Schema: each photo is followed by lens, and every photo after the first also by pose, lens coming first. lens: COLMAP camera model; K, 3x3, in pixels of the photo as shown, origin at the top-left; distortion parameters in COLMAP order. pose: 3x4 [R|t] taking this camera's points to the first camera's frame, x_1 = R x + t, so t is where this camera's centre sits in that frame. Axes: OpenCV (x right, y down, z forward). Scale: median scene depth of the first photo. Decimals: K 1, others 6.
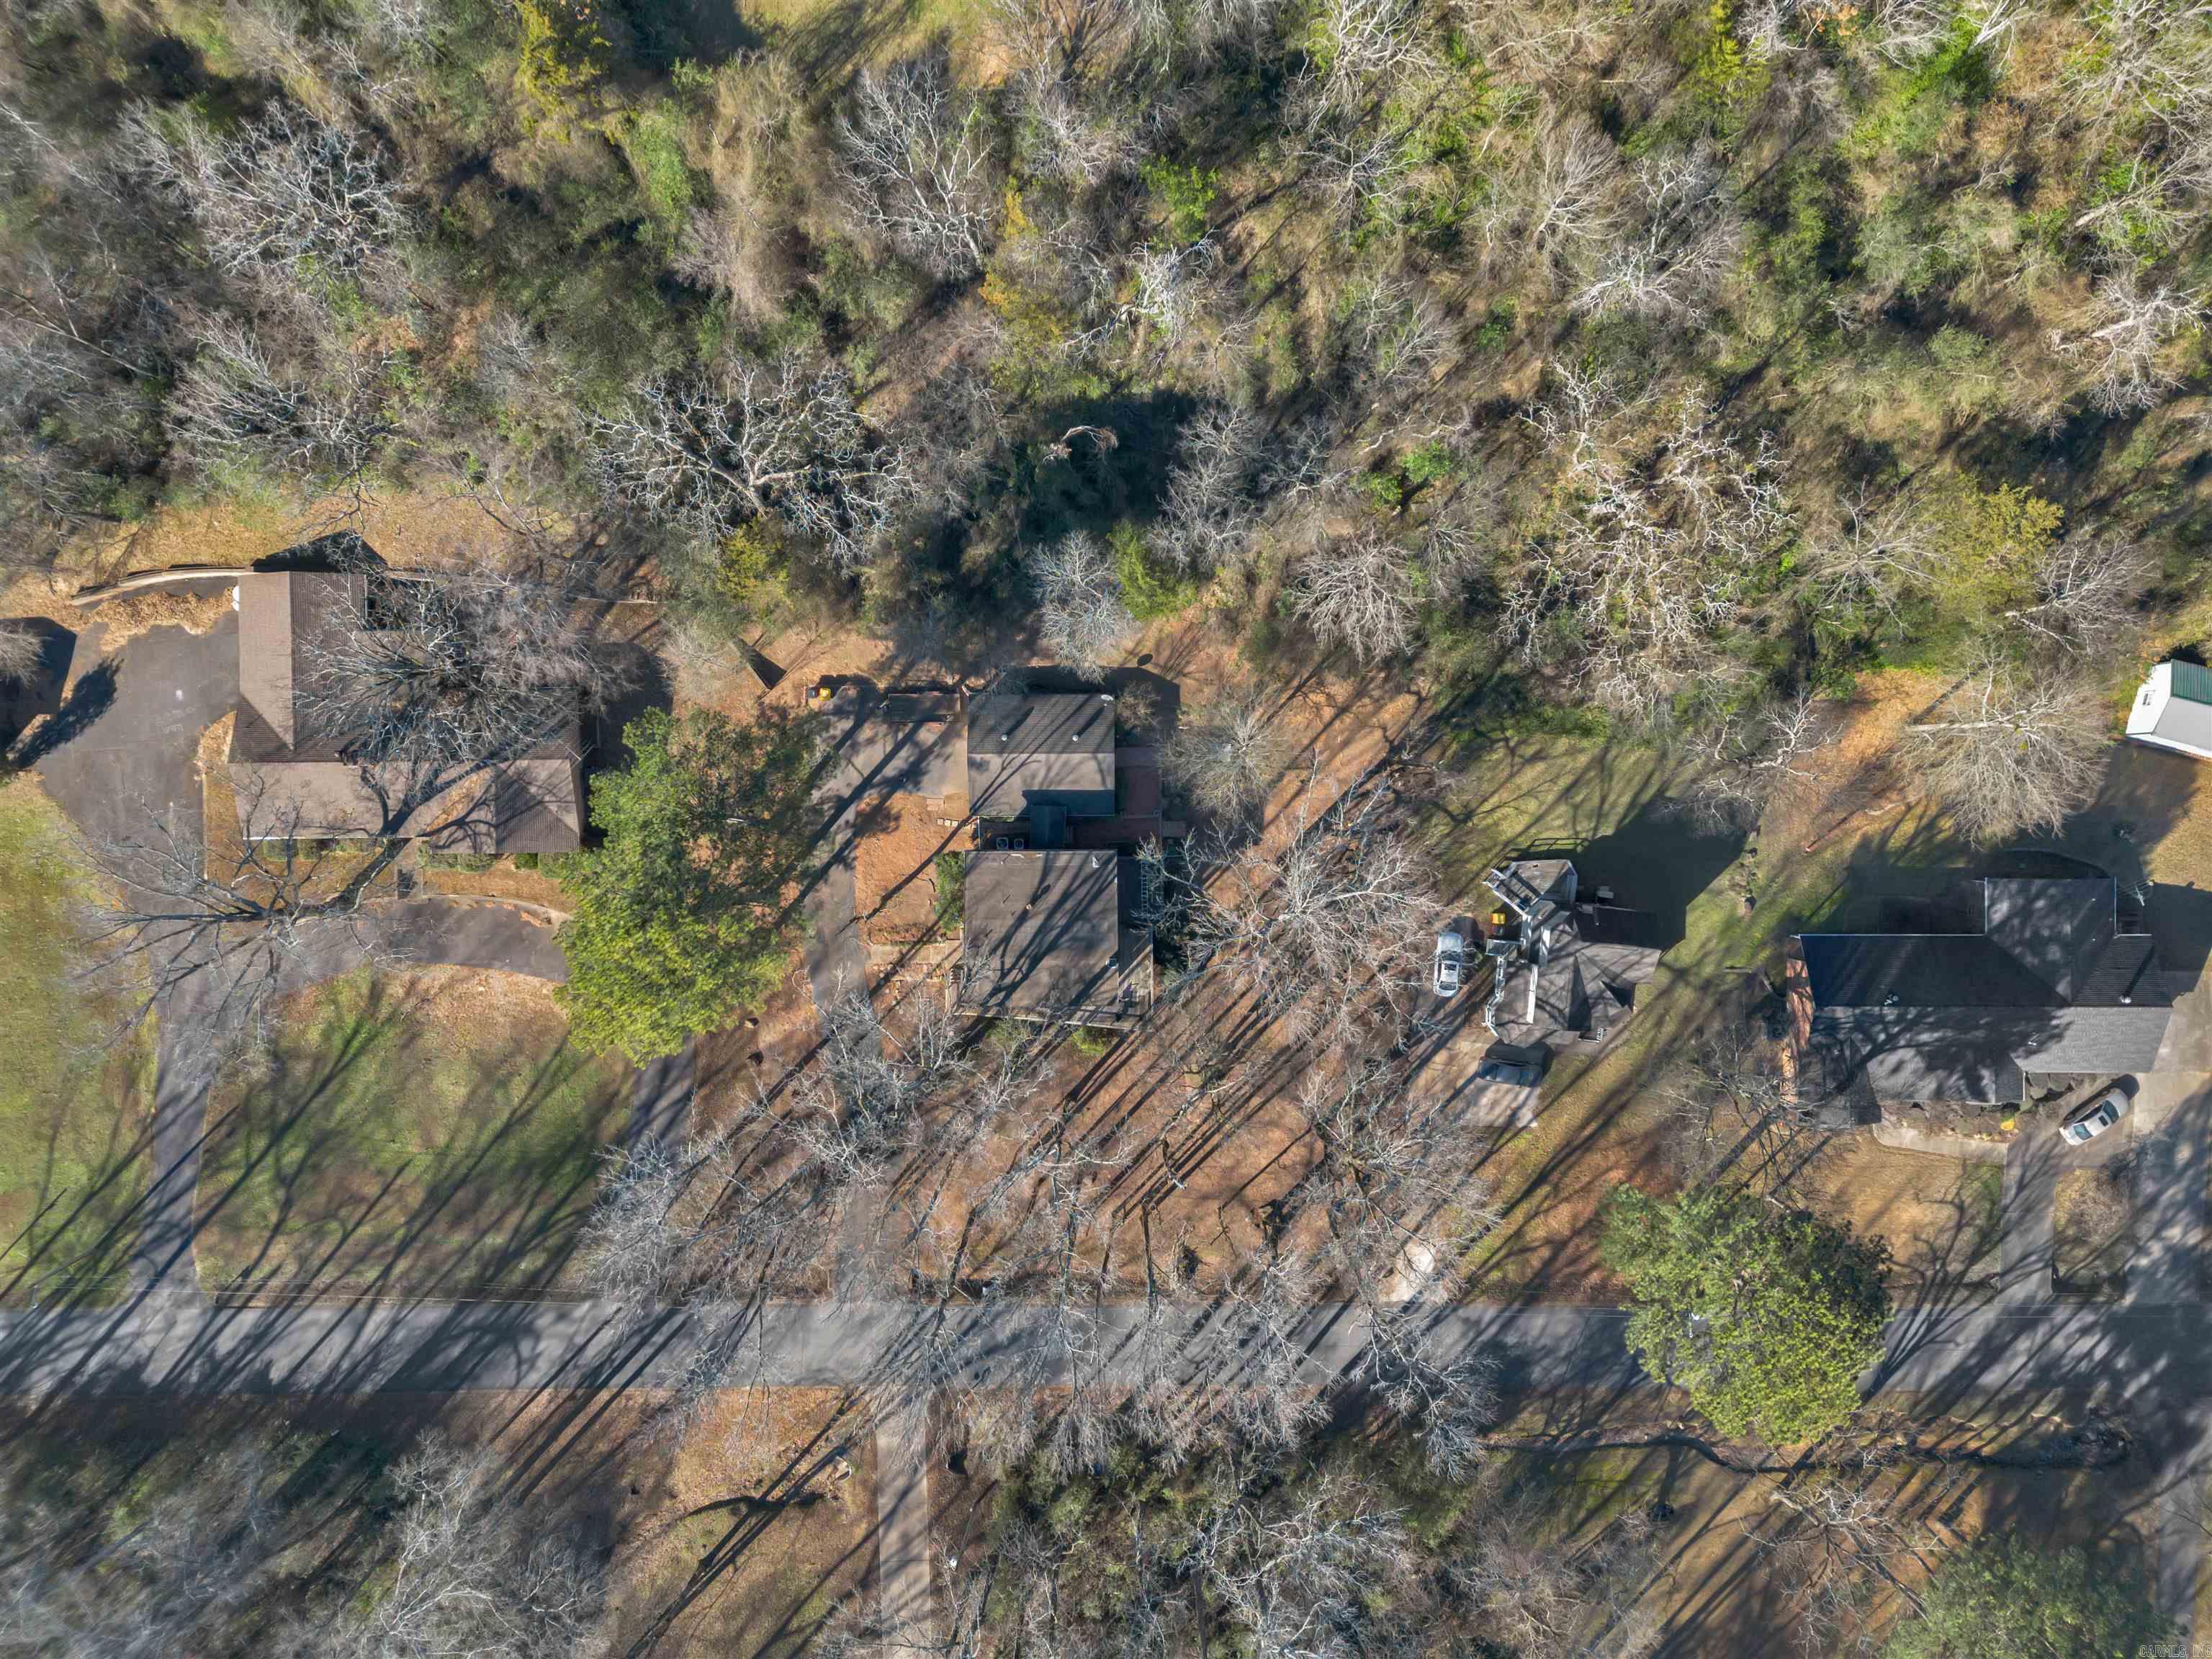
lens RADIAL K [[1547.6, 0, 1106.0], [0, 1547.6, 829.5], [0, 0, 1]] dist [0.069880, -0.061079]
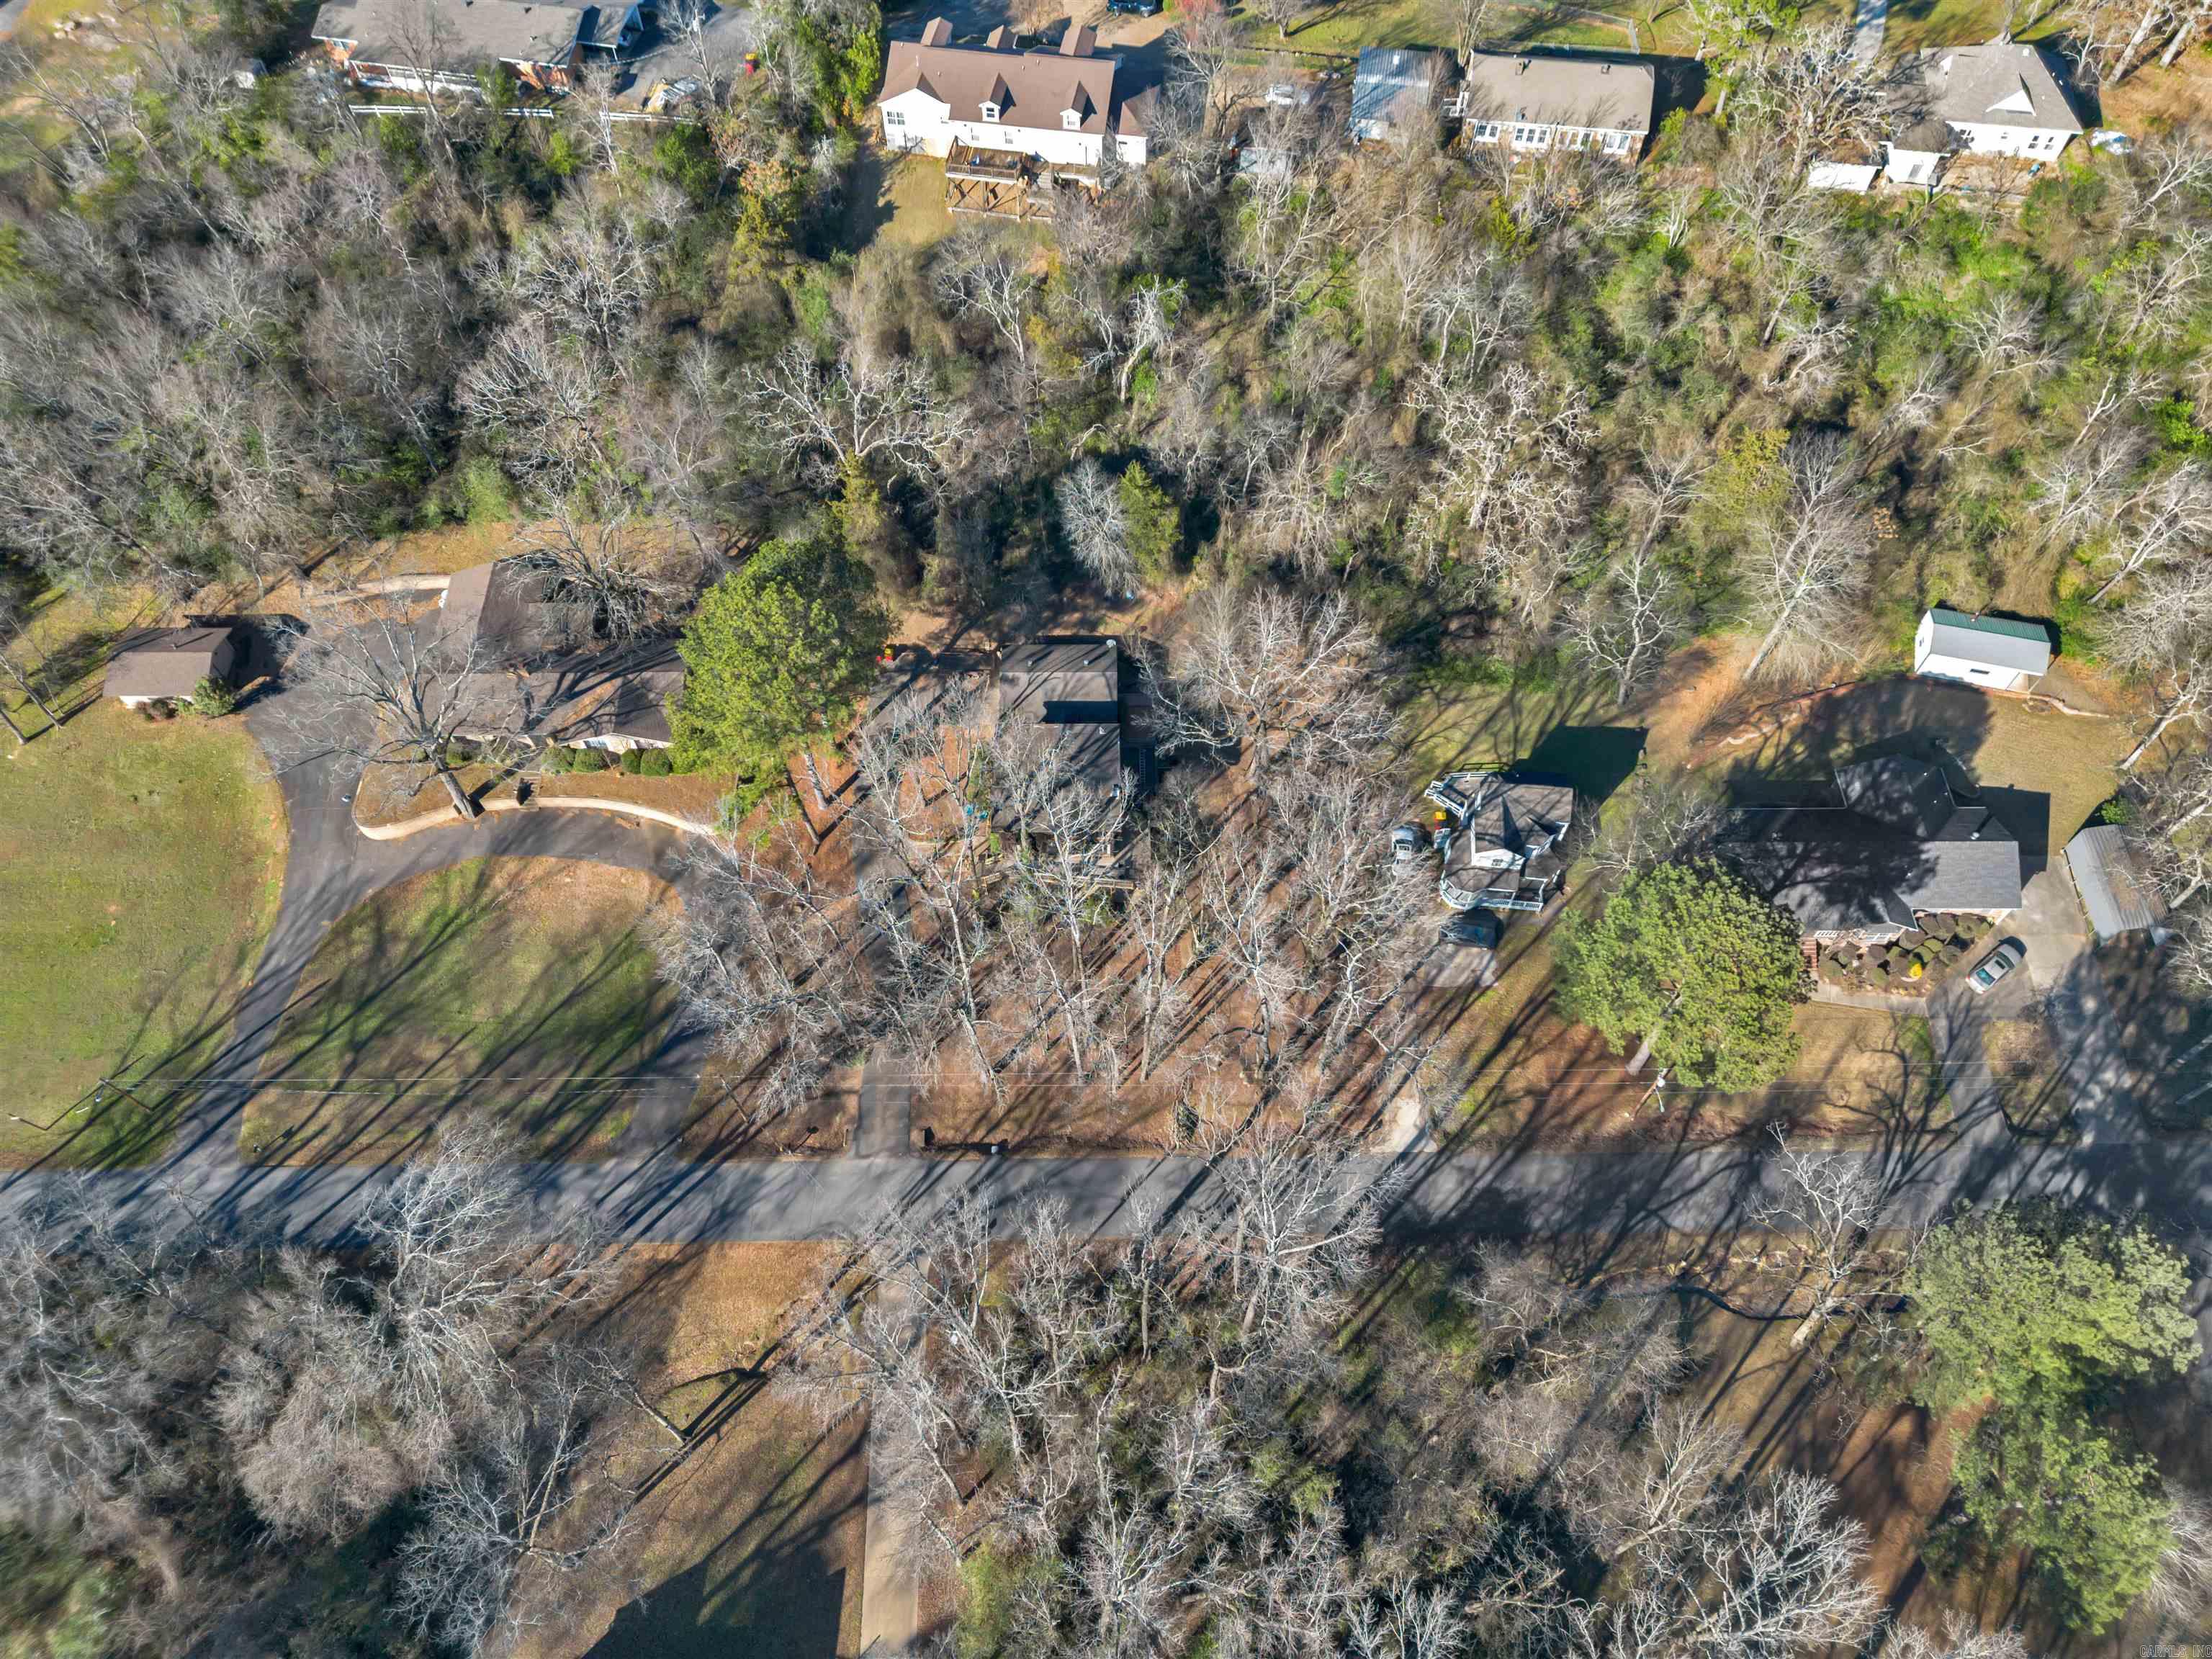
lens RADIAL K [[1547.6, 0, 1106.0], [0, 1547.6, 829.5], [0, 0, 1]] dist [0.069880, -0.061079]
pose [[0.999993, 0.001006, 0.003699, -0.008590], [0.001149, 0.841940, -0.539571, 0.694978], [-0.003657, 0.539571, 0.841932, 0.009281]]
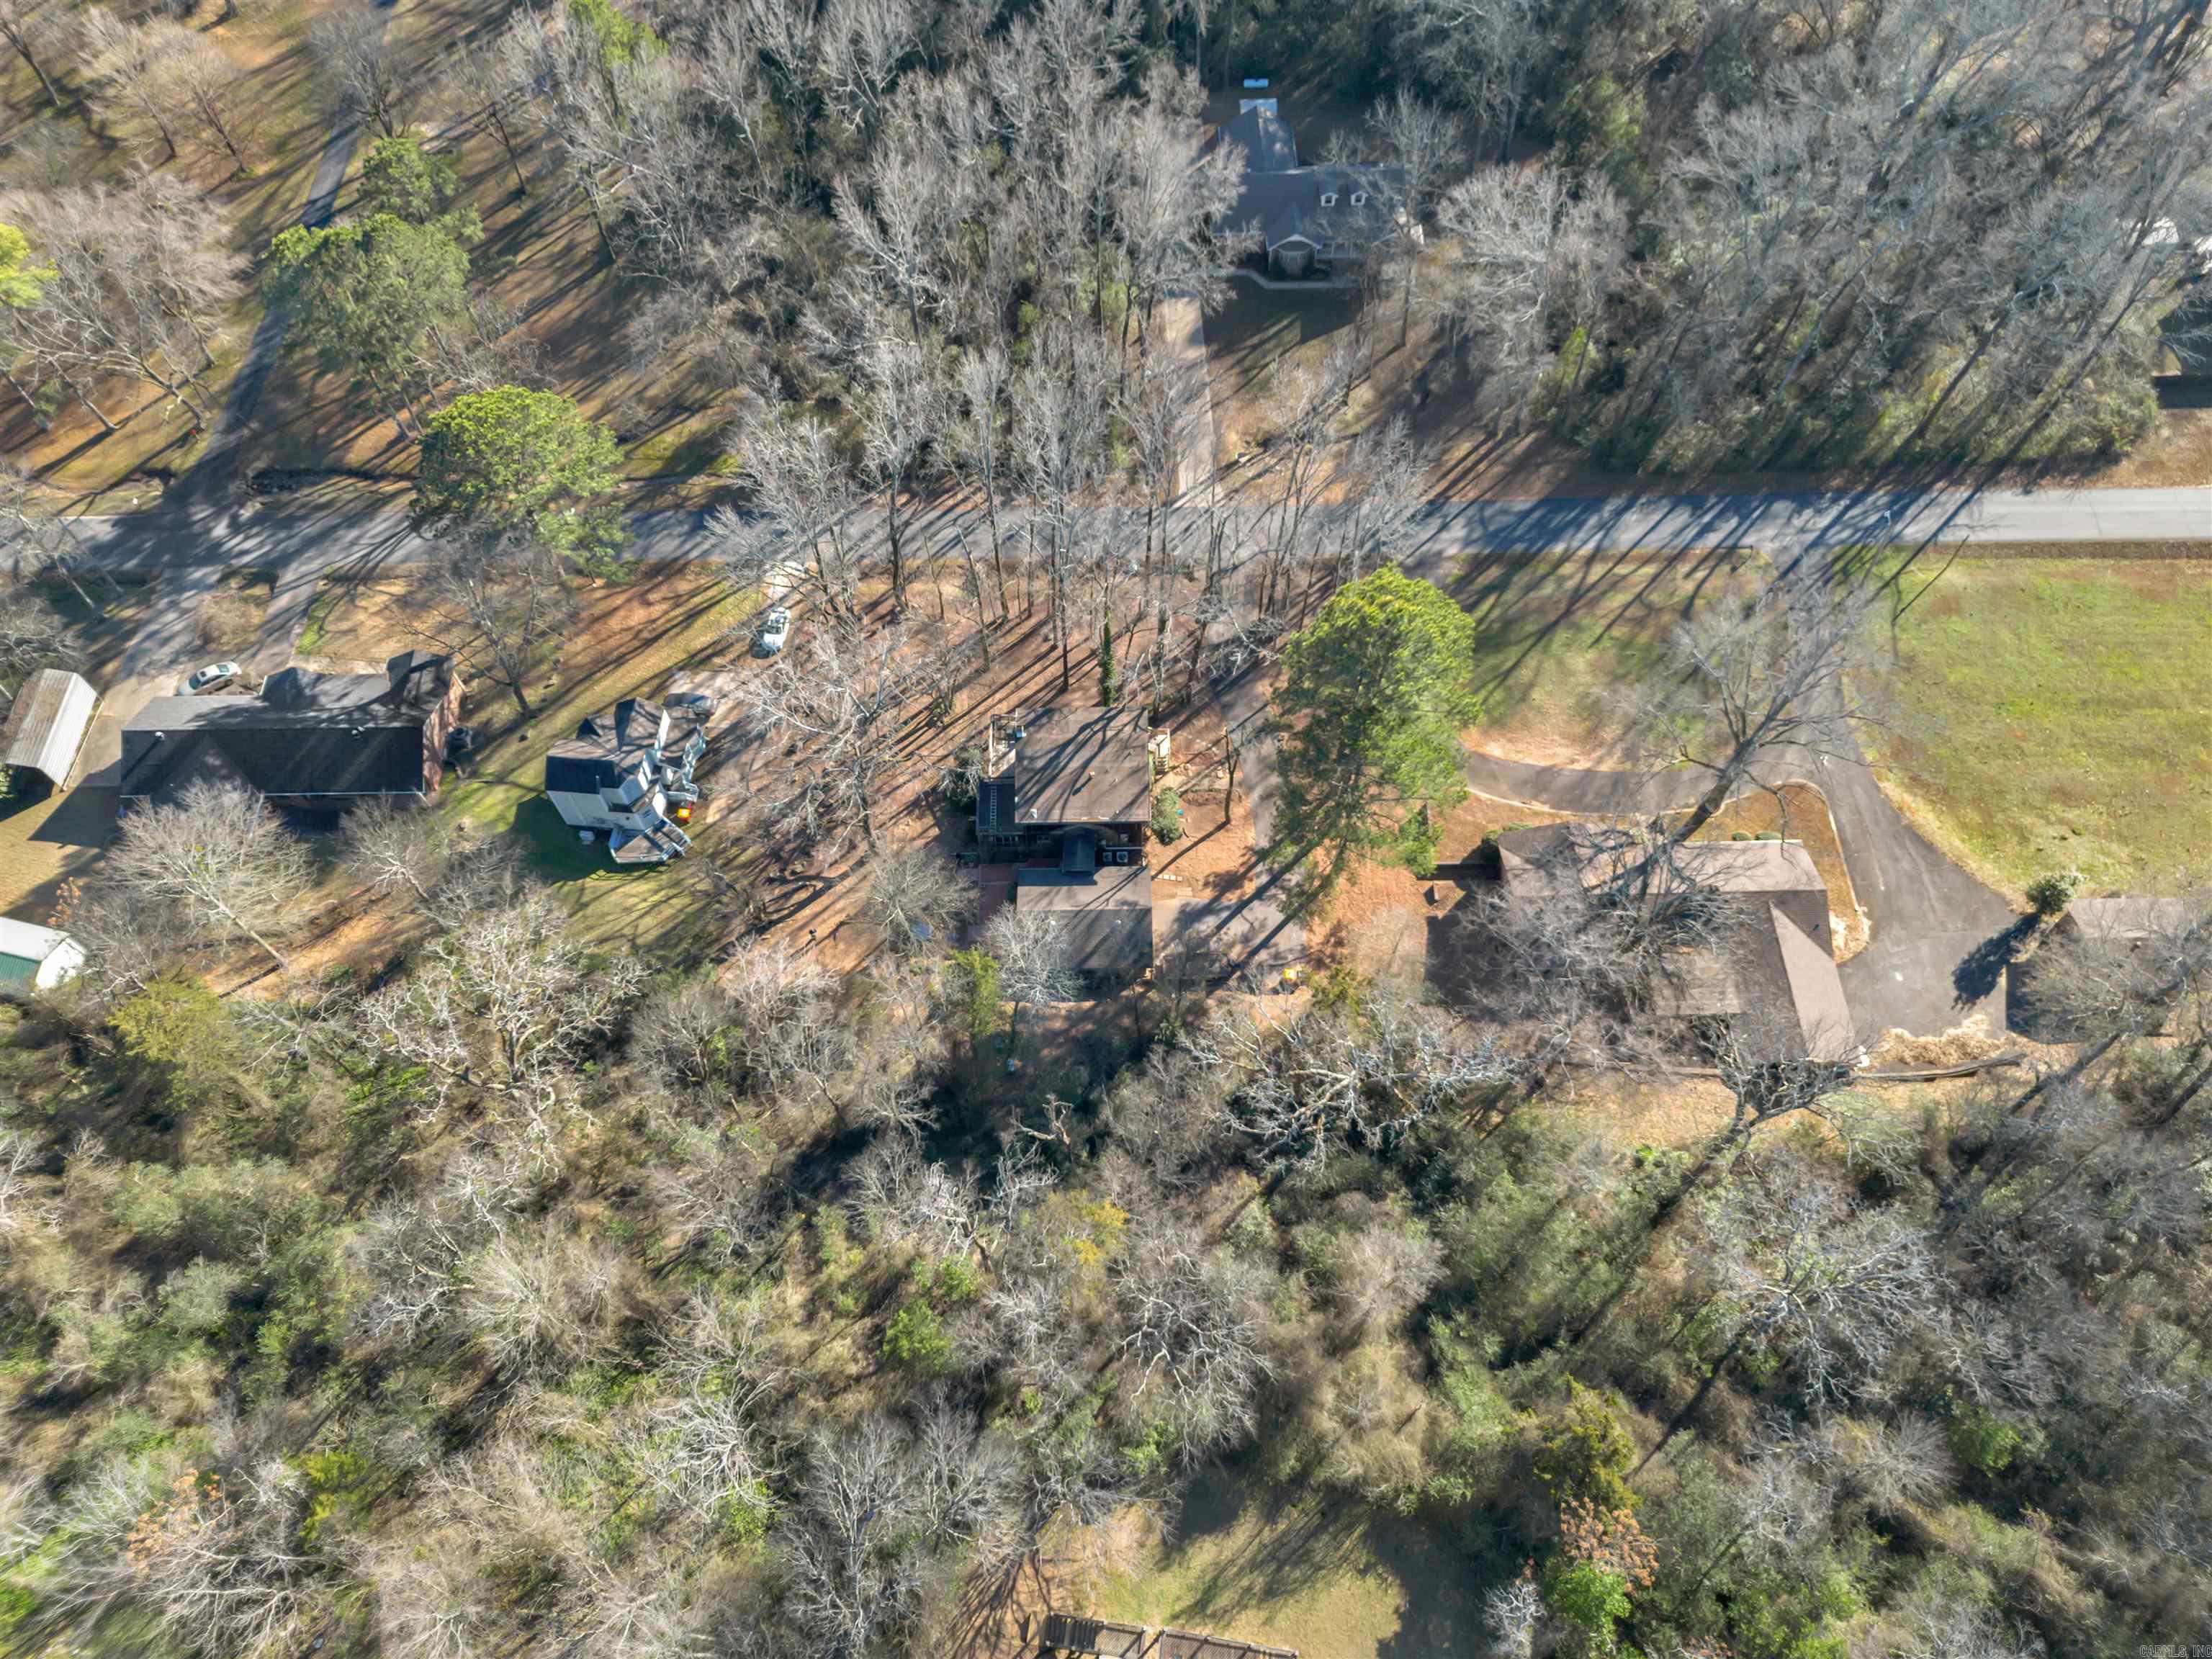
lens RADIAL K [[1547.6, 0, 1106.0], [0, 1547.6, 829.5], [0, 0, 1]] dist [0.069880, -0.061079]
pose [[-0.999716, 0.022041, 0.009051, -0.066832], [-0.014934, -0.875621, 0.482768, -0.493373], [0.018566, 0.482496, 0.875701, 0.012272]]
